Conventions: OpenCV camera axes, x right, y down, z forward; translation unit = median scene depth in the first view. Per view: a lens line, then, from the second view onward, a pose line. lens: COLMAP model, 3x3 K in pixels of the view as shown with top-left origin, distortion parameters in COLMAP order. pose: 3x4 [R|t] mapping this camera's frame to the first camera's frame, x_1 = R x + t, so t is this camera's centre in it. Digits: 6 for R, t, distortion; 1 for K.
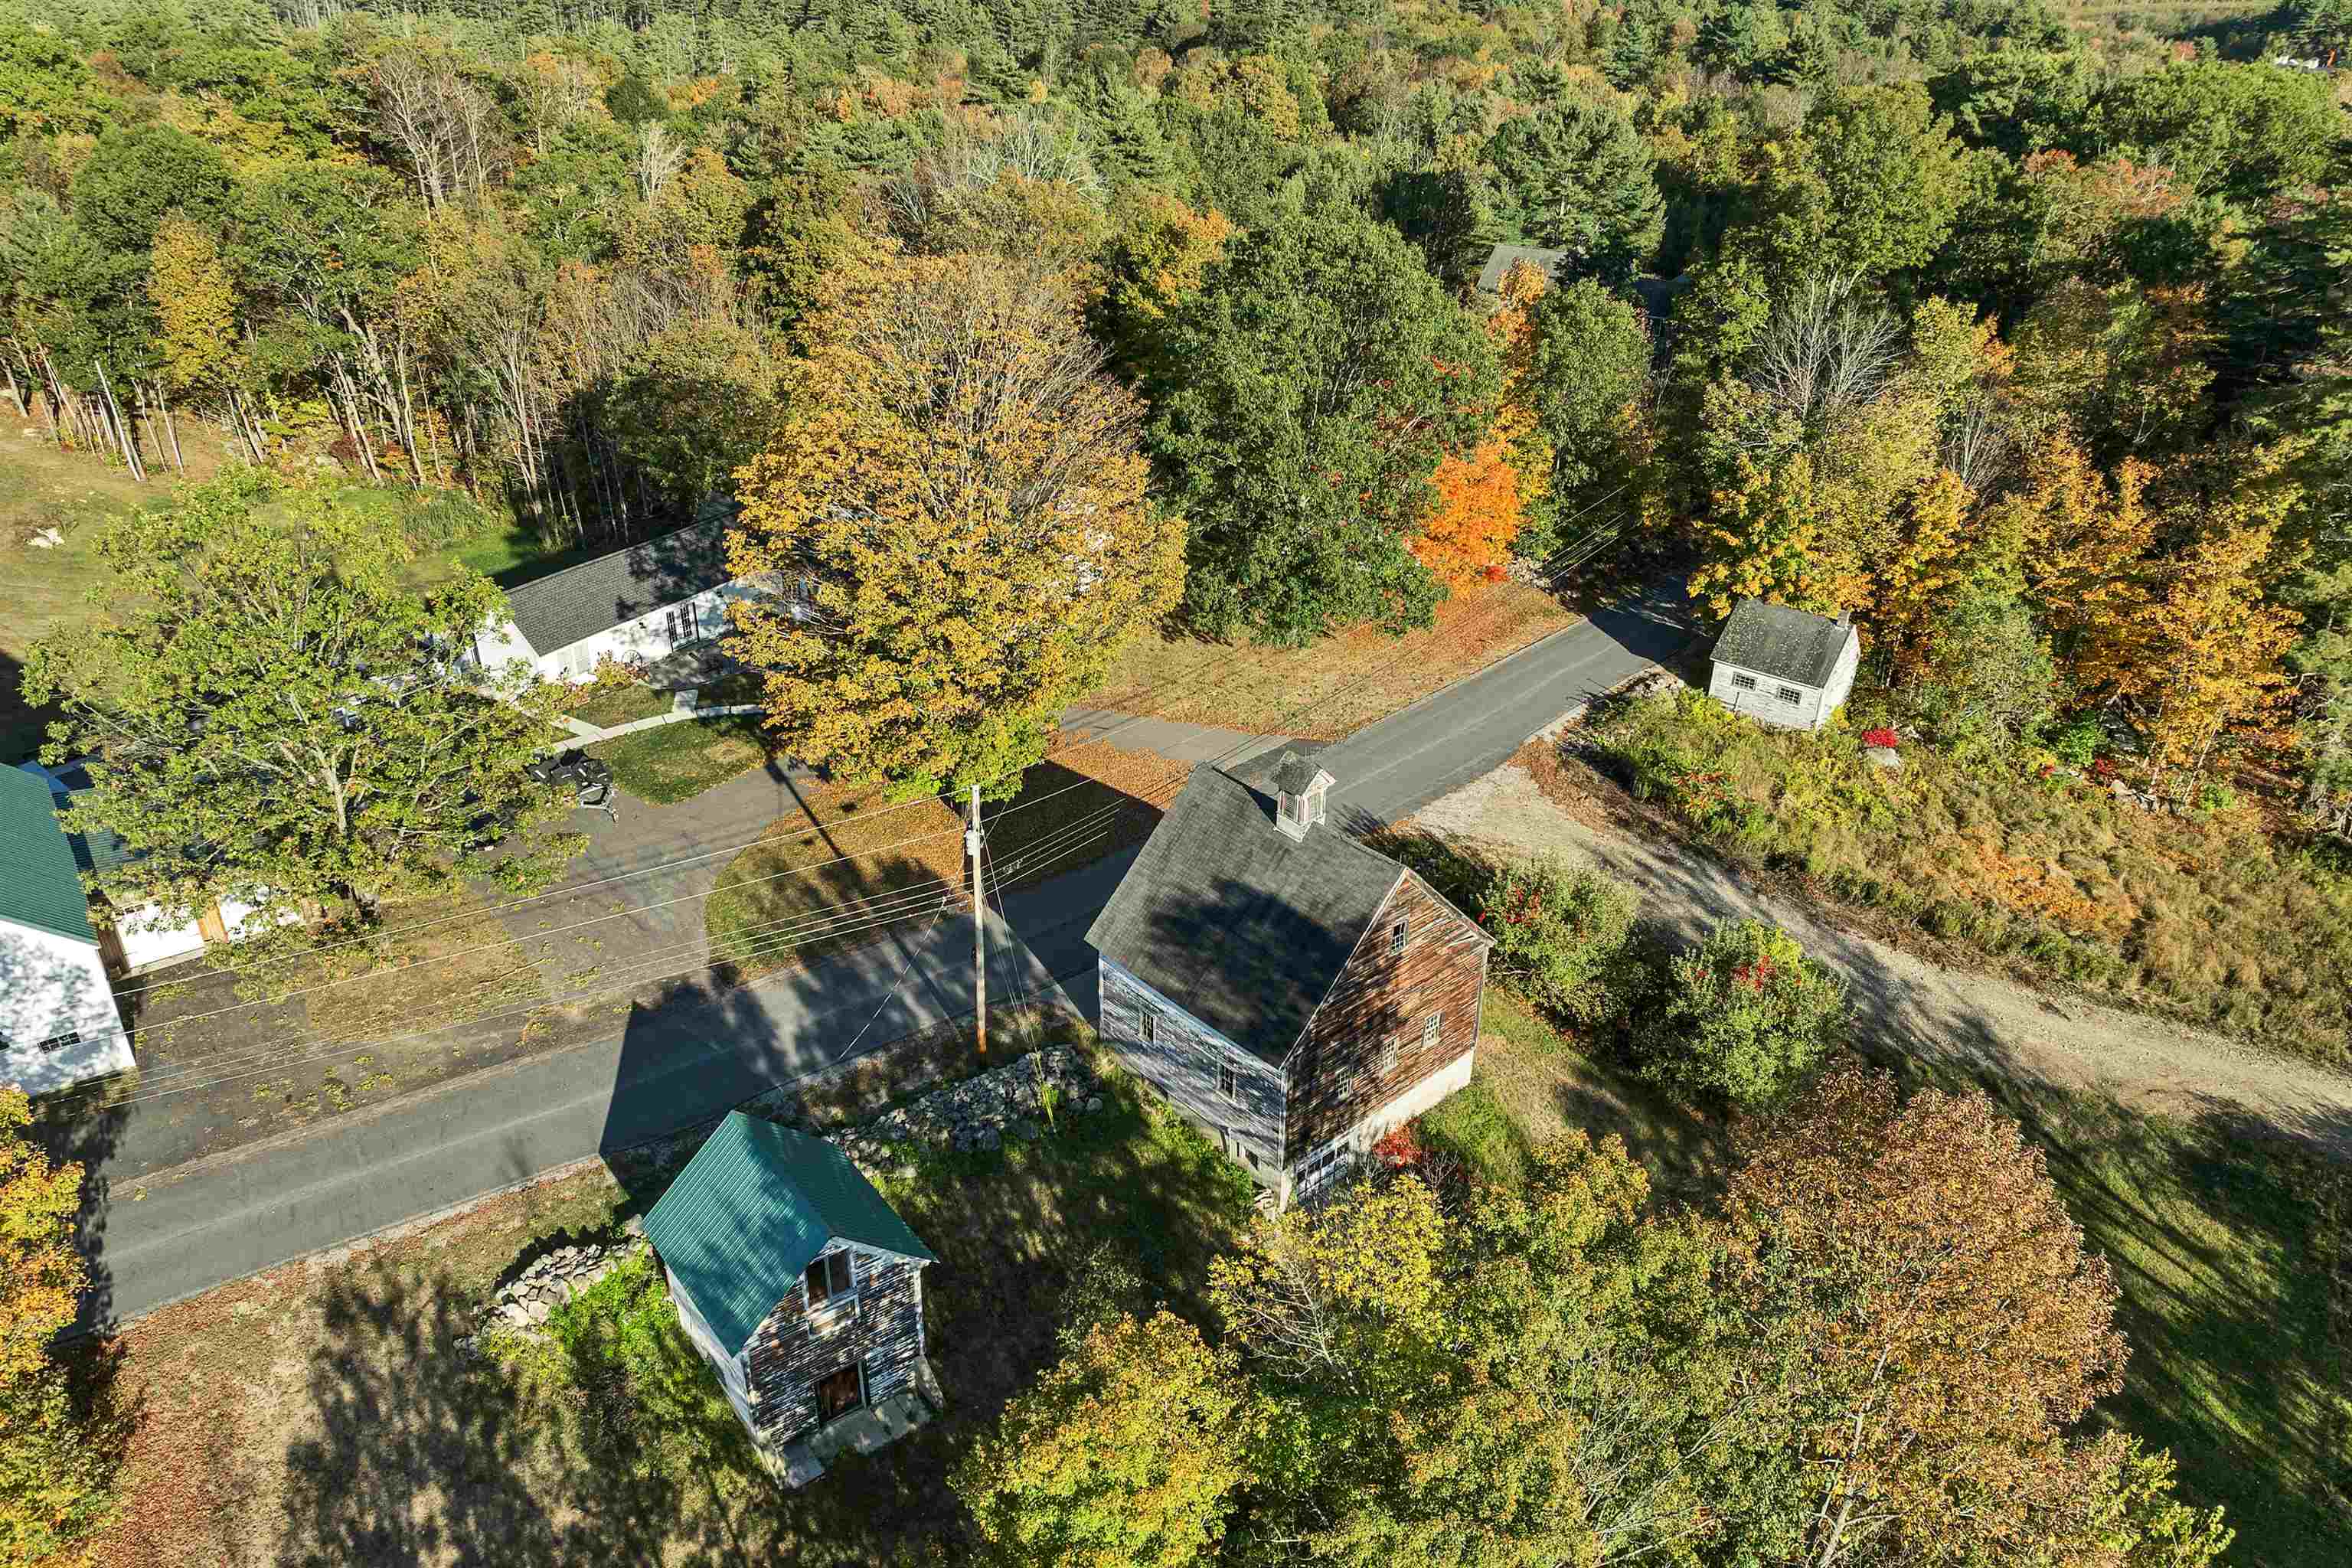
lens RADIAL K [[1697.2, 0, 1183.7], [0, 1697.2, 858.4], [0, 0, 1]] dist [-0.041342, 0.000882]
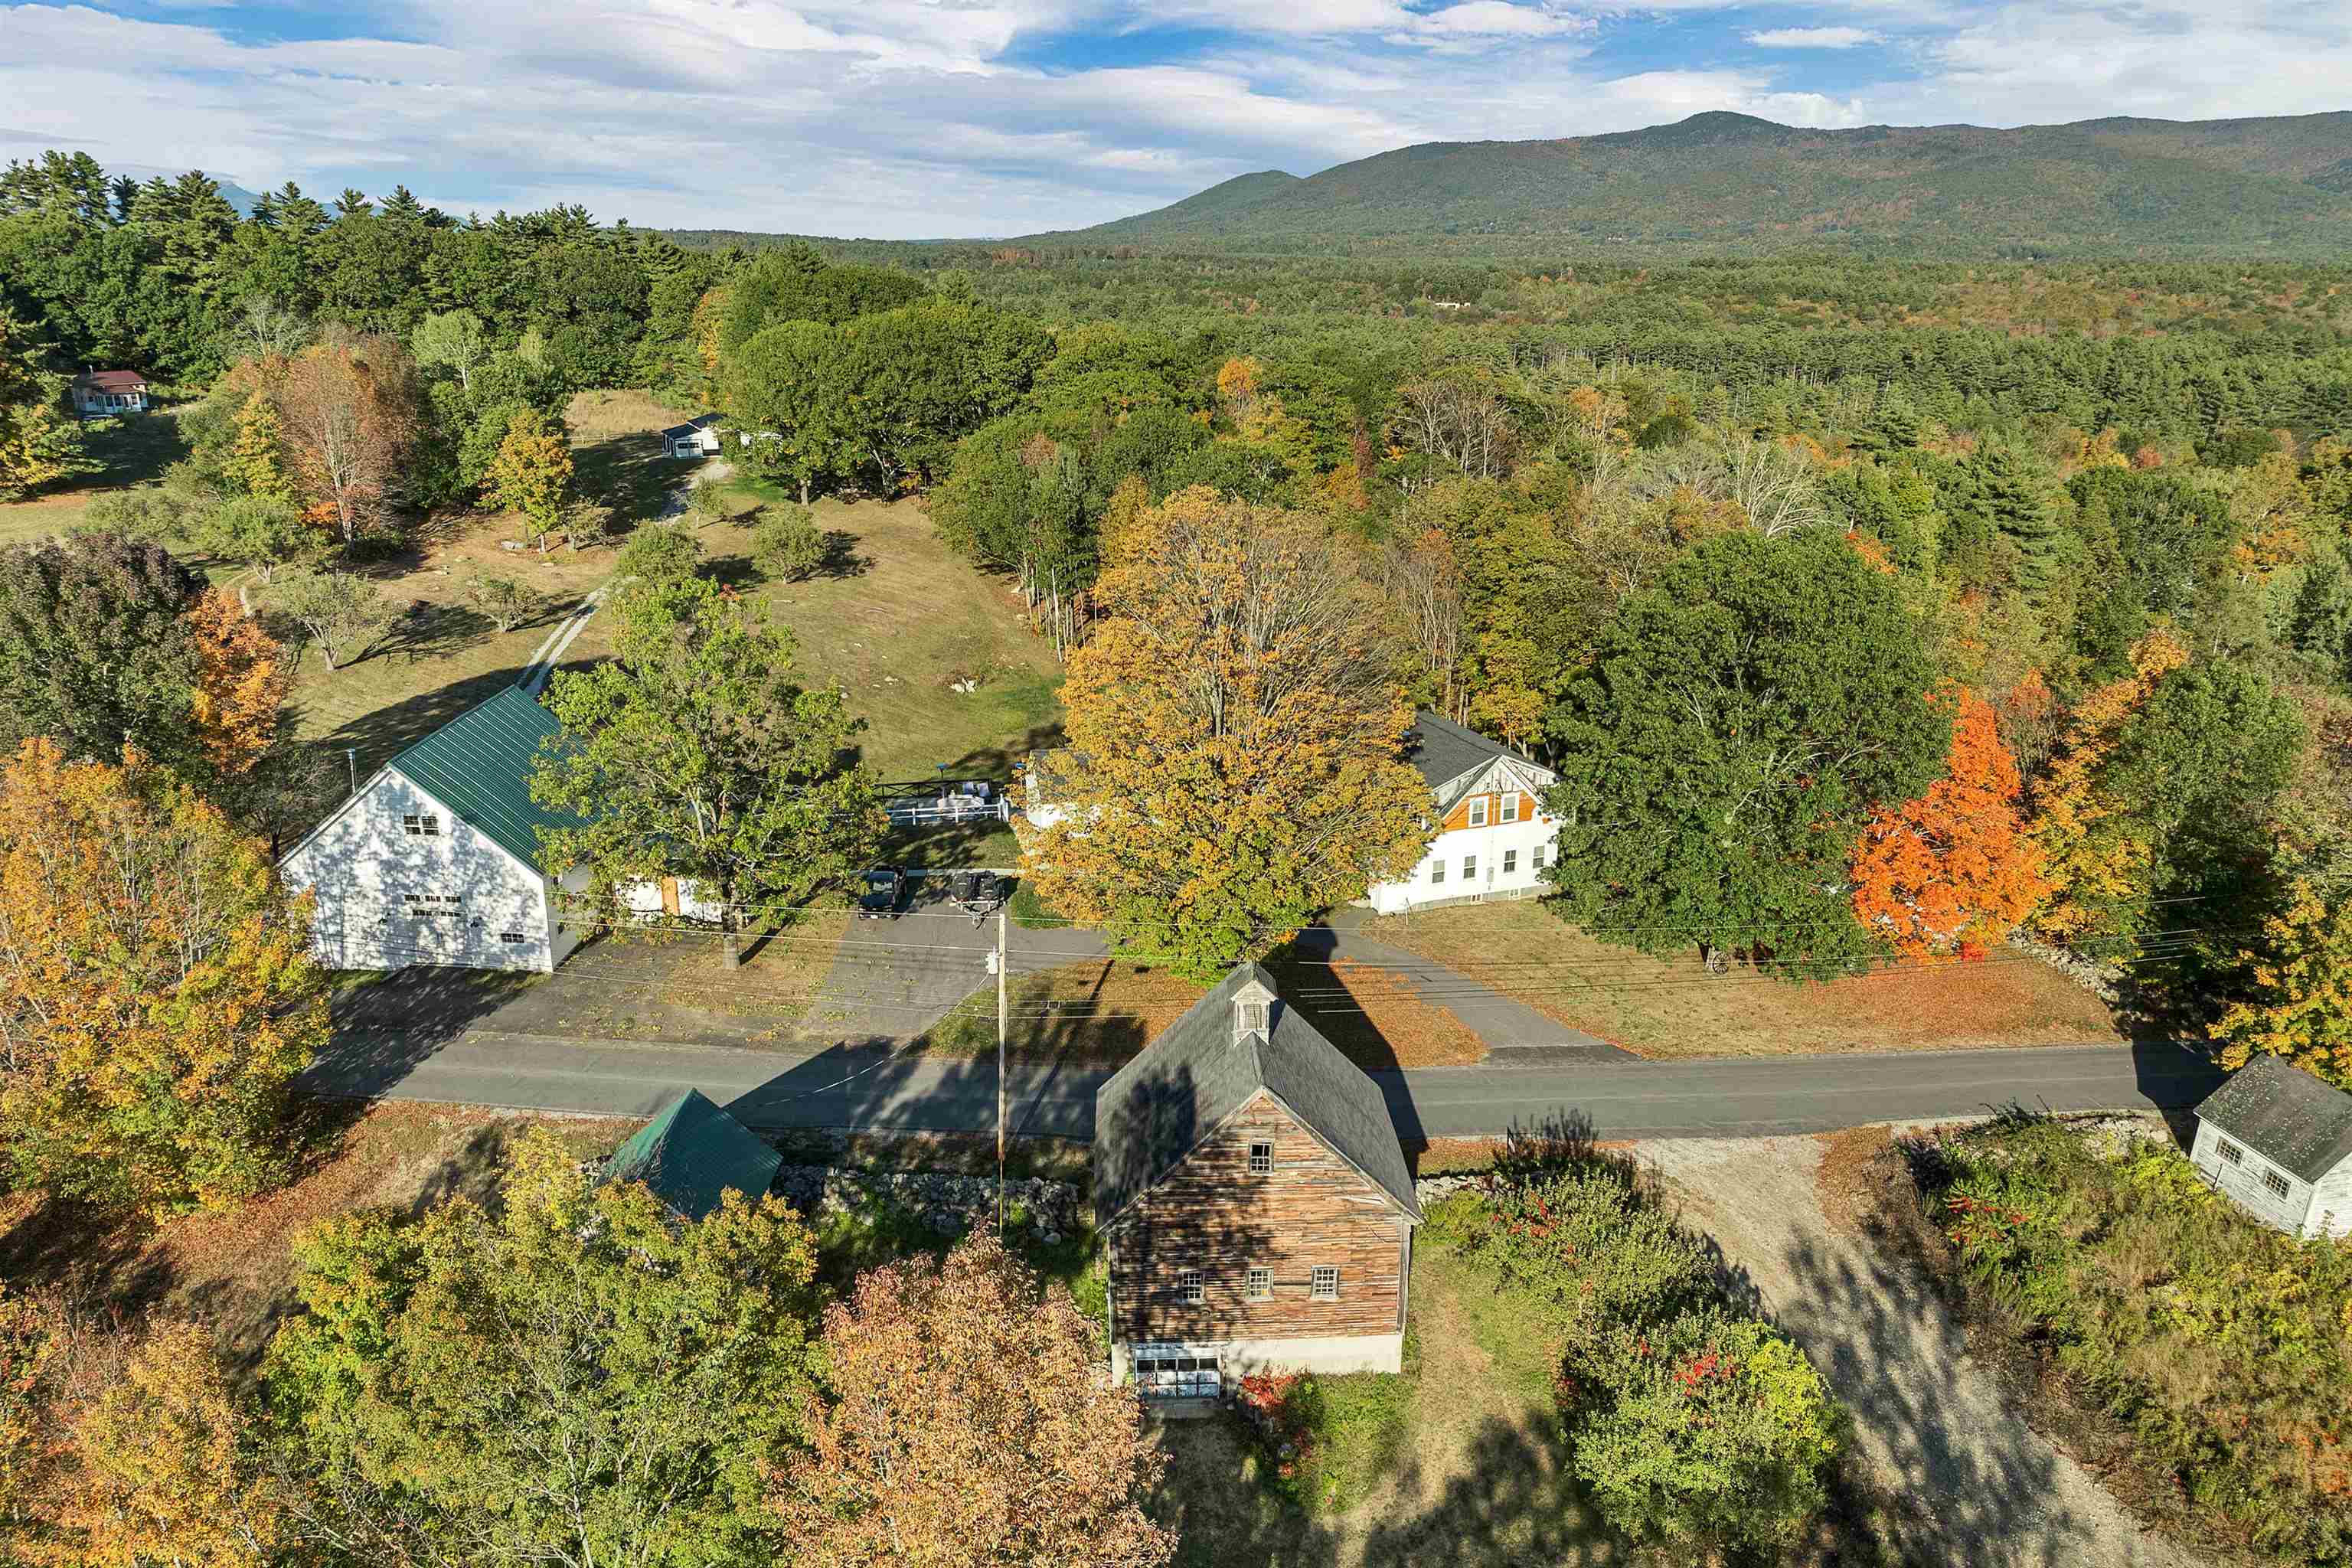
lens RADIAL K [[1673.3, 0, 1172.9], [0, 1673.3, 853.6], [0, 0, 1]] dist [-0.037235, 0.001309]
pose [[0.771770, 0.211020, -0.599867, 0.488700], [-0.320131, 0.944007, -0.079790, -0.021766], [0.549442, 0.253616, 0.796111, 0.106328]]
